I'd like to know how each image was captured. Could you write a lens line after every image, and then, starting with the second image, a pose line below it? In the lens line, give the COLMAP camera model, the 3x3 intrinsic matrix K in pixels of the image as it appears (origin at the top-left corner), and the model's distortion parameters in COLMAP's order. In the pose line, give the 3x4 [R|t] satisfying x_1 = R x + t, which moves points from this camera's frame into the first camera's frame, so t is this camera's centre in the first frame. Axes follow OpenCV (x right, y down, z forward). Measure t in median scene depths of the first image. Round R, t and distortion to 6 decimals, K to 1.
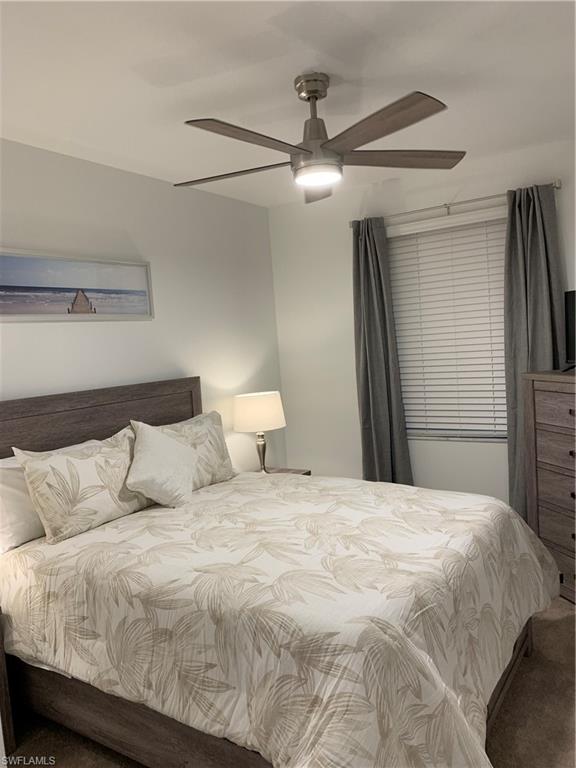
lens RADIAL K [[593.4, 0, 286.4], [0, 593.4, 386.4], [0, 0, 1]] dist [0.046857, -0.061219]
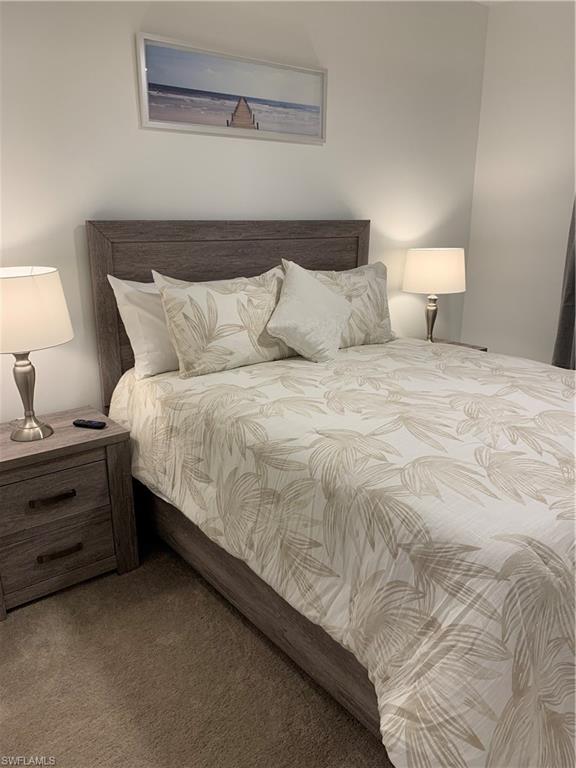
lens RADIAL K [[593.4, 0, 288.3], [0, 593.4, 379.8], [0, 0, 1]] dist [0.046857, -0.061219]
pose [[0.948085, 0.158988, -0.275425, 0.024066], [-0.099874, 0.971101, 0.216769, 0.051187], [0.301929, -0.178008, 0.936564, 0.190701]]
